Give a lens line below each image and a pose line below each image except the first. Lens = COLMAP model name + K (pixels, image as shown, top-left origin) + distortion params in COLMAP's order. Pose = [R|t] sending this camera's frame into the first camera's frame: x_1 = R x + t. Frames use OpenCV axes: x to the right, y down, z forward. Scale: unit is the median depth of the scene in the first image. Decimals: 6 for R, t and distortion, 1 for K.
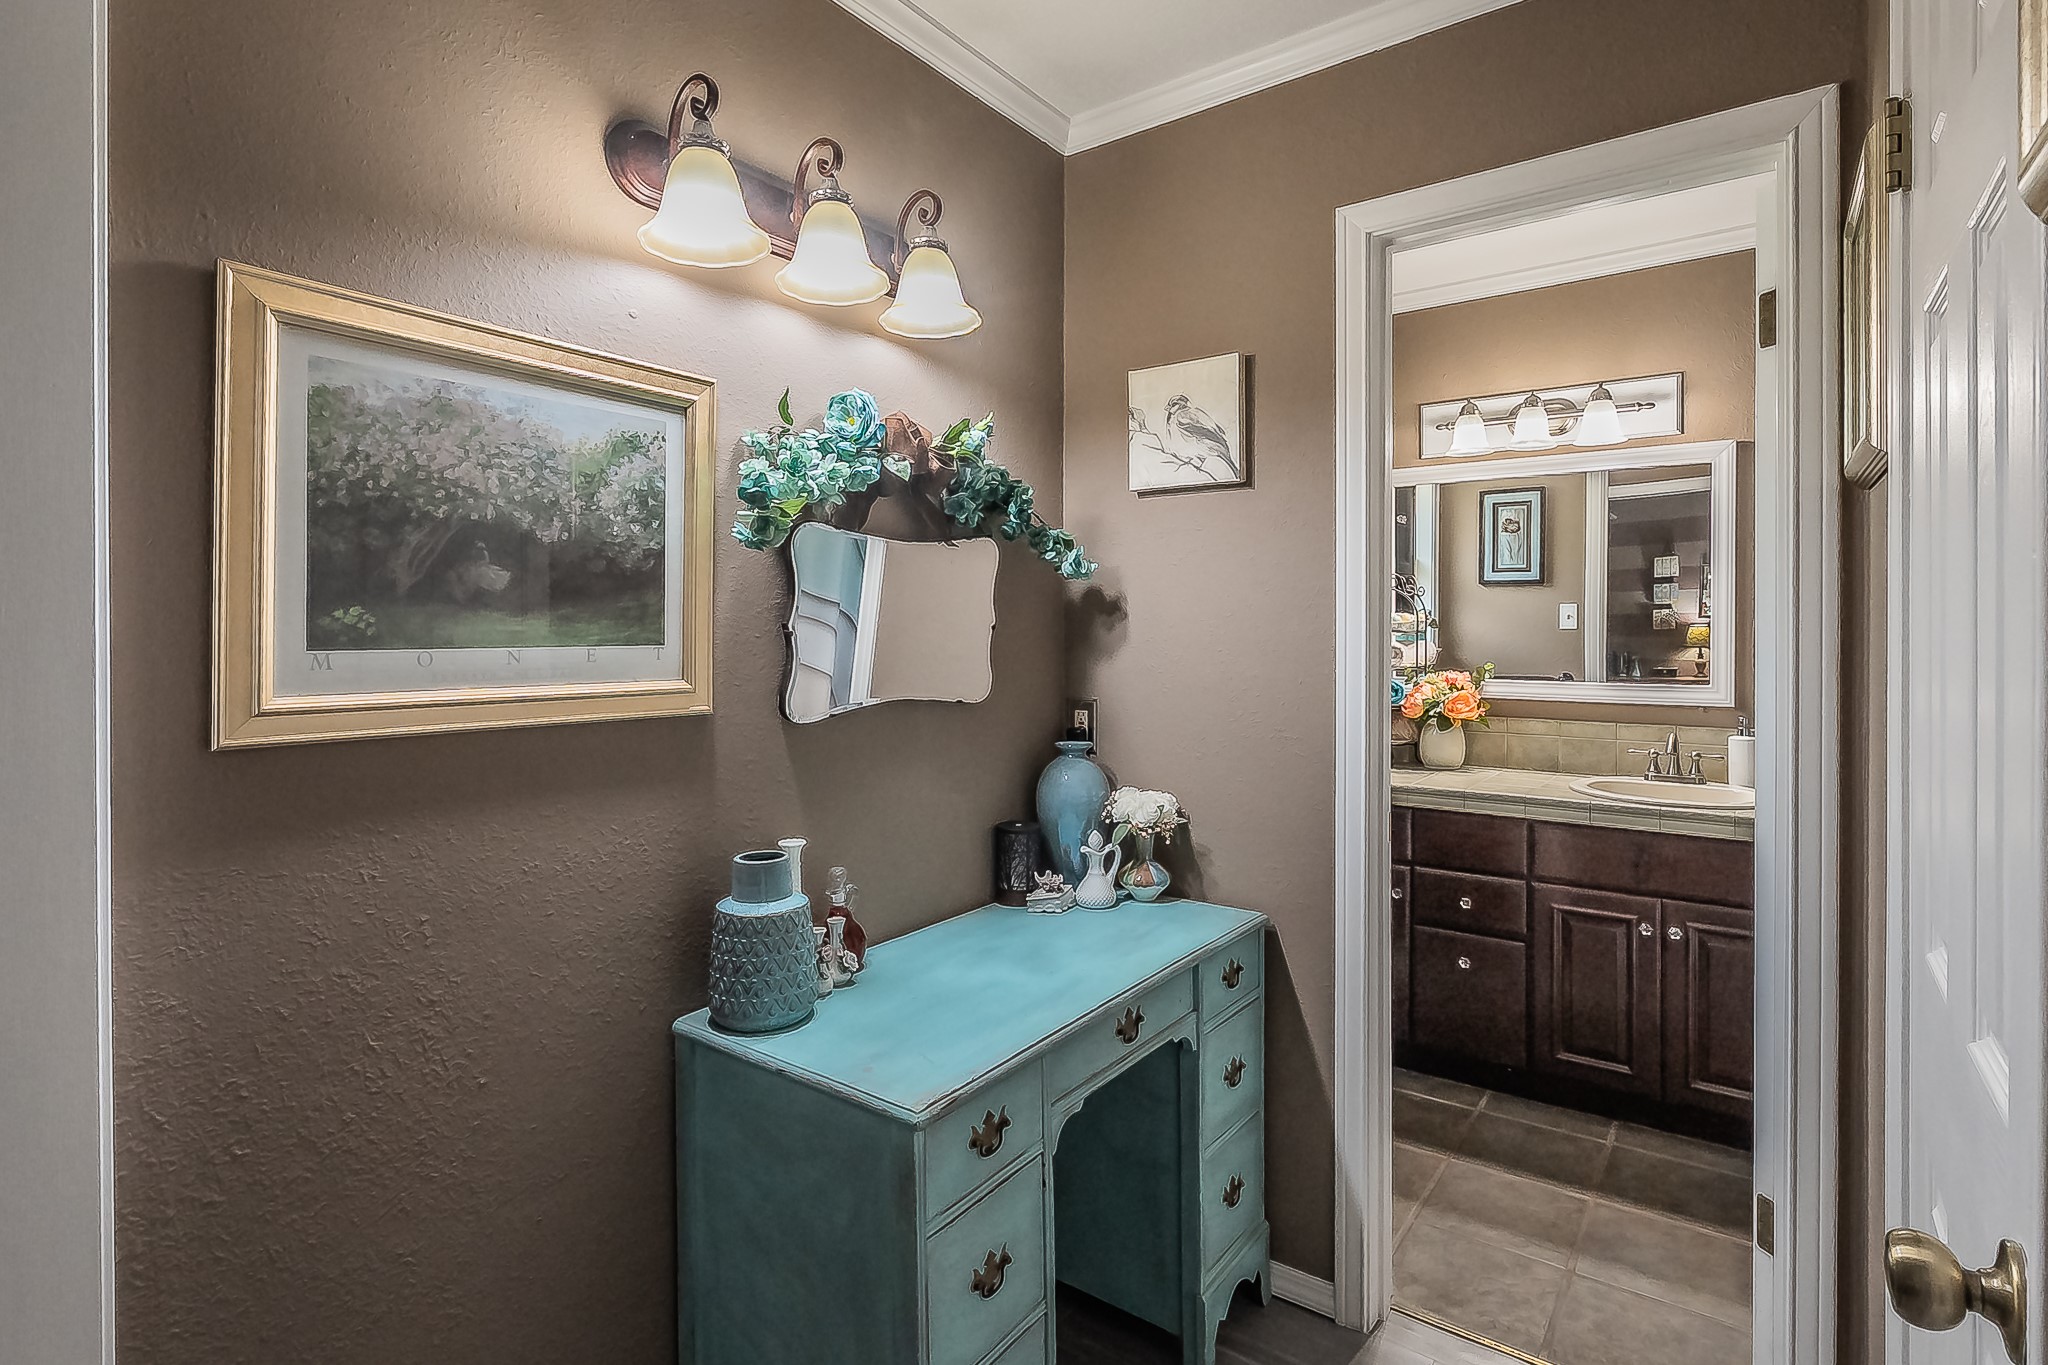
lens RADIAL K [[1017.4, 0, 1028.9], [0, 1017.4, 625.4], [0, 0, 1]] dist [-0.001204, 0.000026]
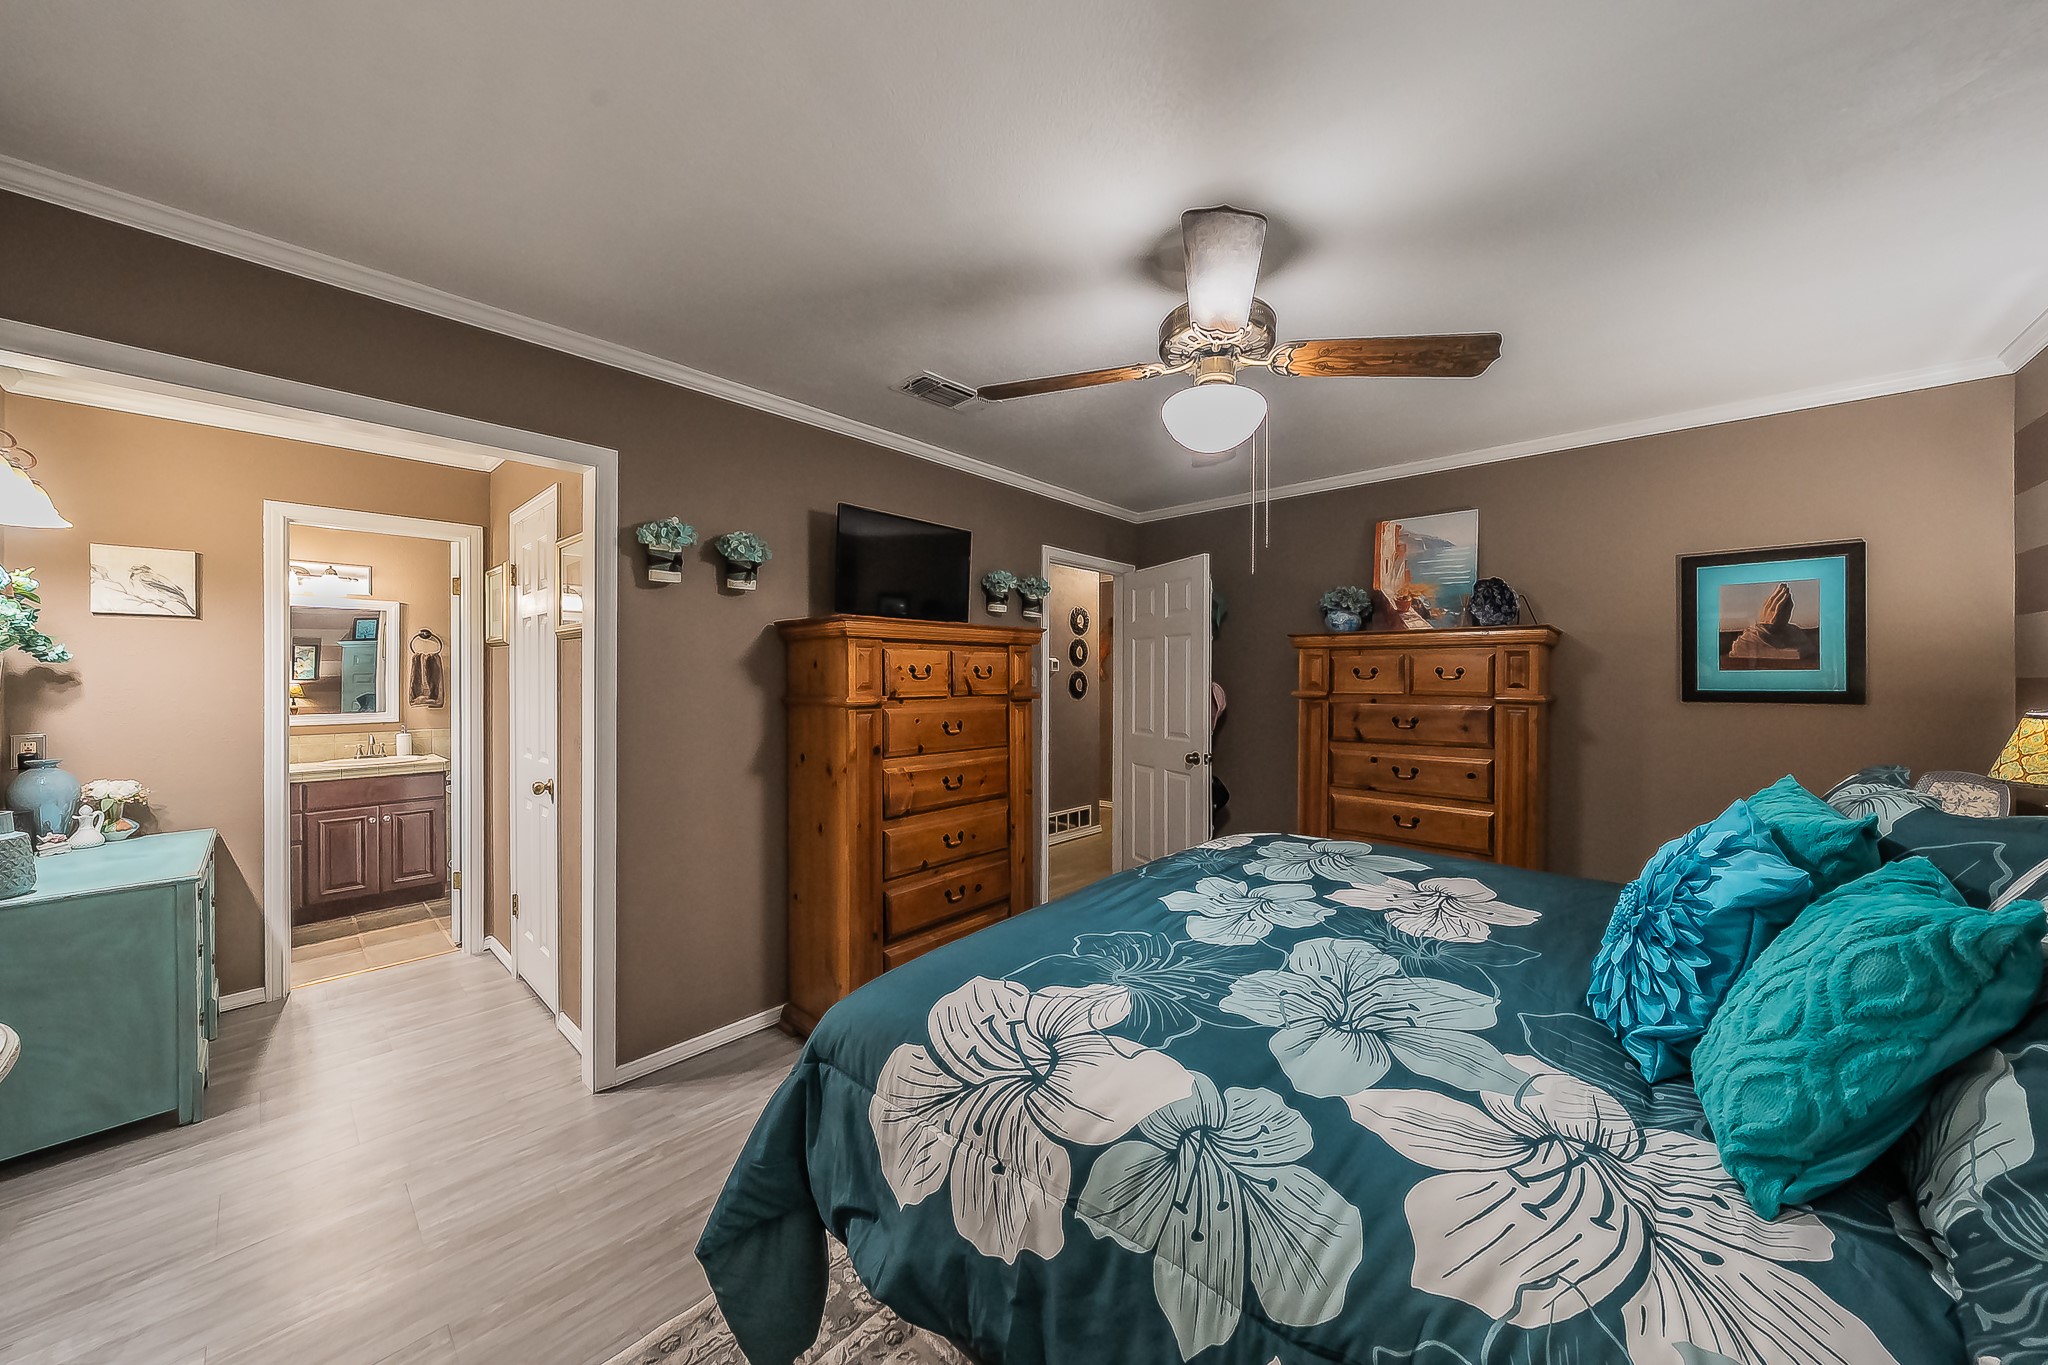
lens RADIAL K [[700.1, 0, 1019.2], [0, 700.1, 678.4], [0, 0, 1]] dist [0.001357, 0.000089]
pose [[0.120417, 0.001352, 0.992722, -0.879044], [0.002478, 0.999996, -0.001663, -0.011814], [-0.992720, 0.002660, 0.120414, -0.704070]]
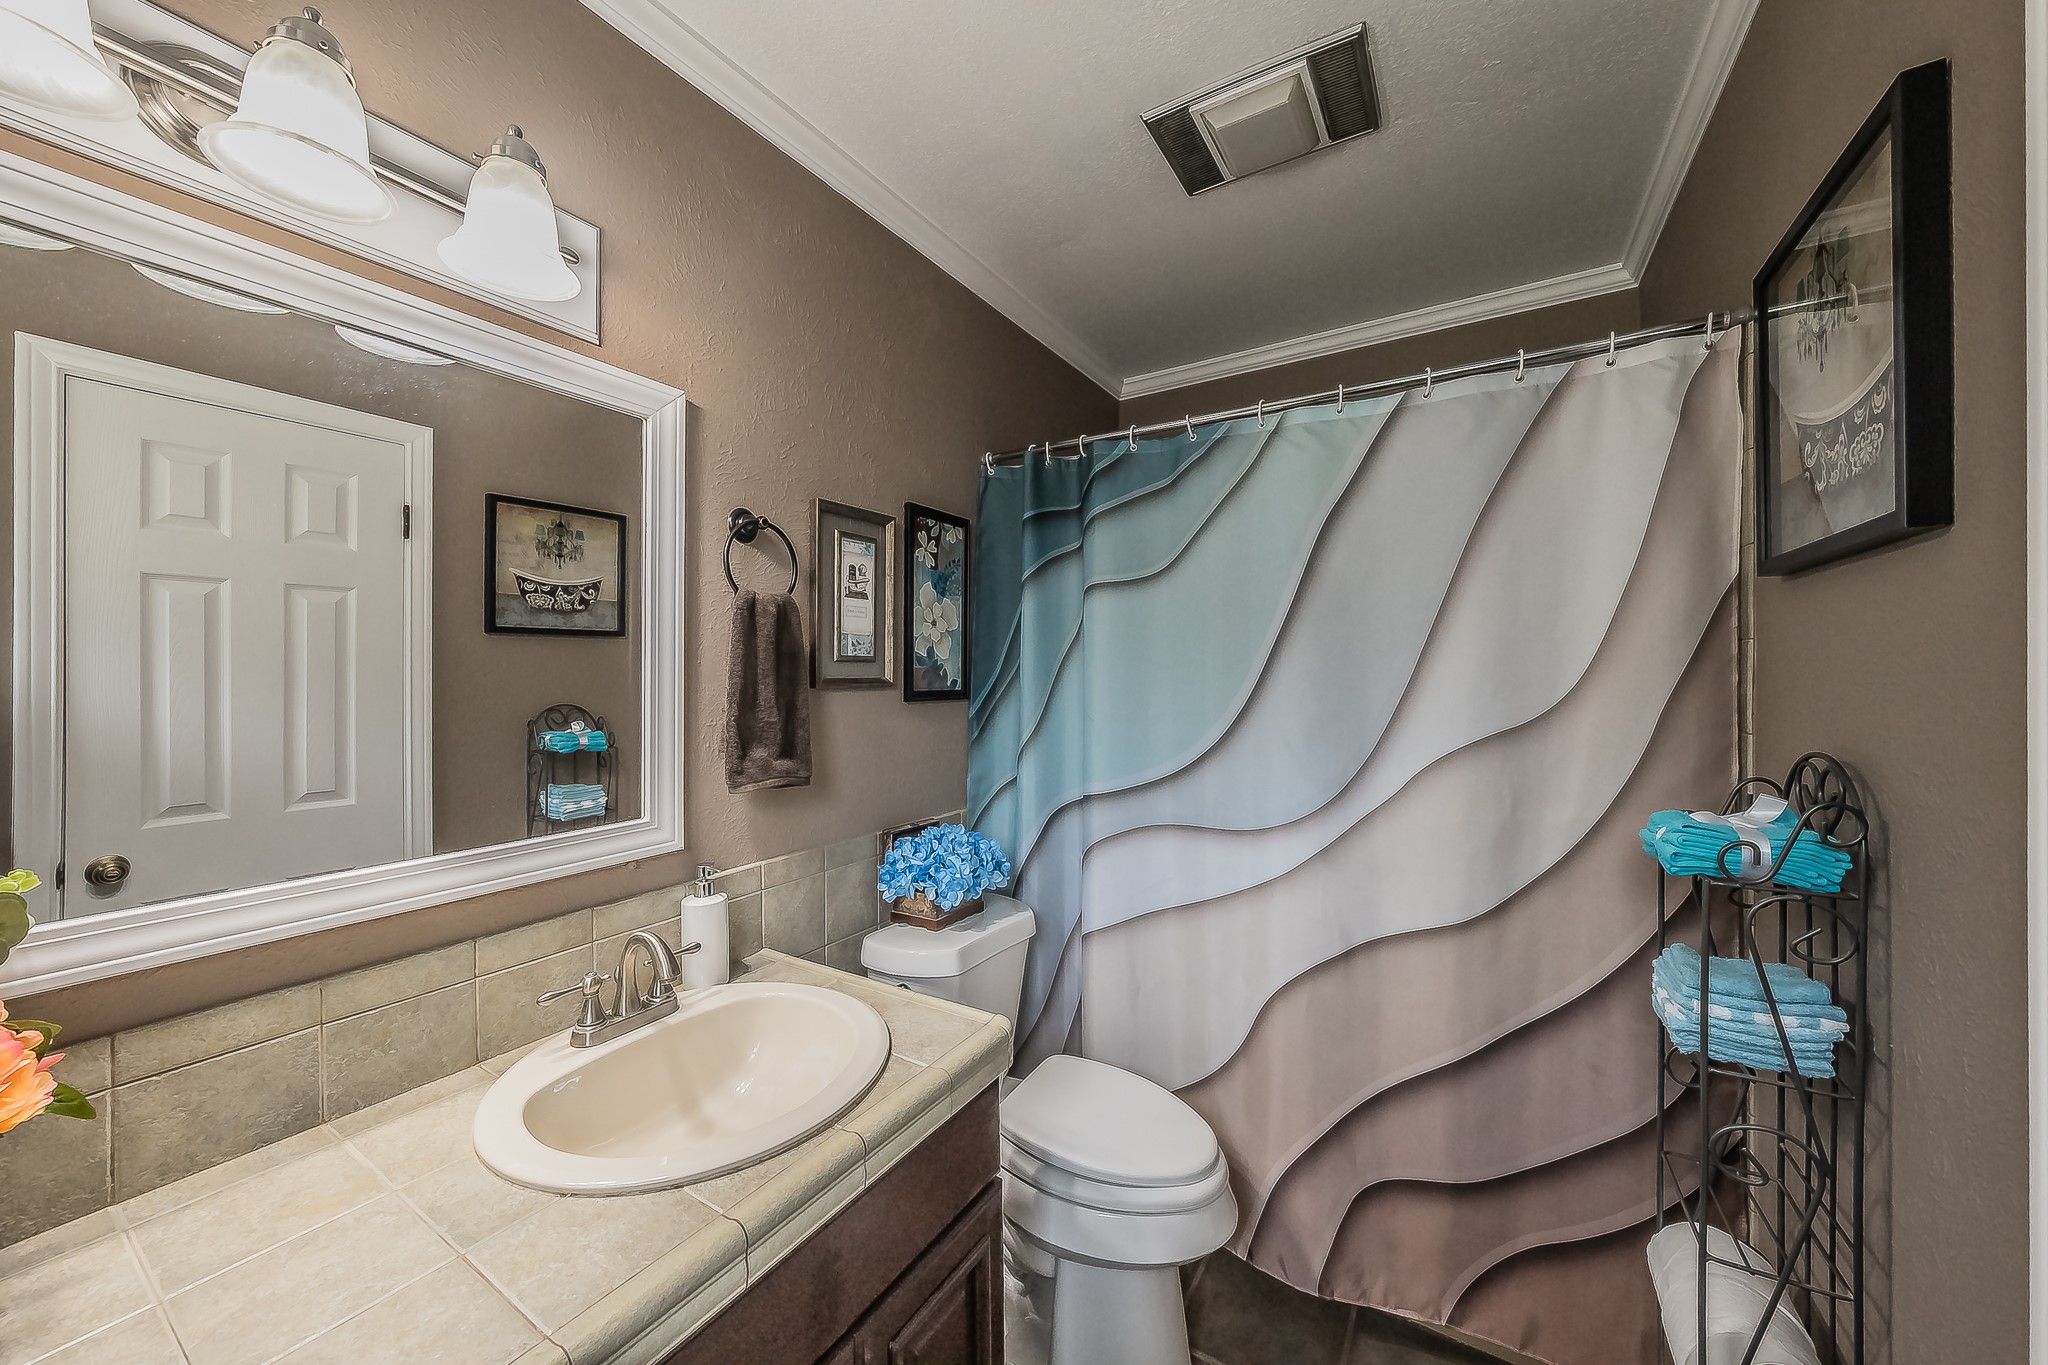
lens RADIAL K [[757.2, 0, 1036.7], [0, 757.2, 649.6], [0, 0, 1]] dist [-0.009595, -0.000069]
pose [[-0.102713, 0.042121, 0.993819, 0.318381], [0.006404, 0.999110, -0.041683, -0.019808], [-0.994690, 0.002083, -0.102891, 1.112016]]
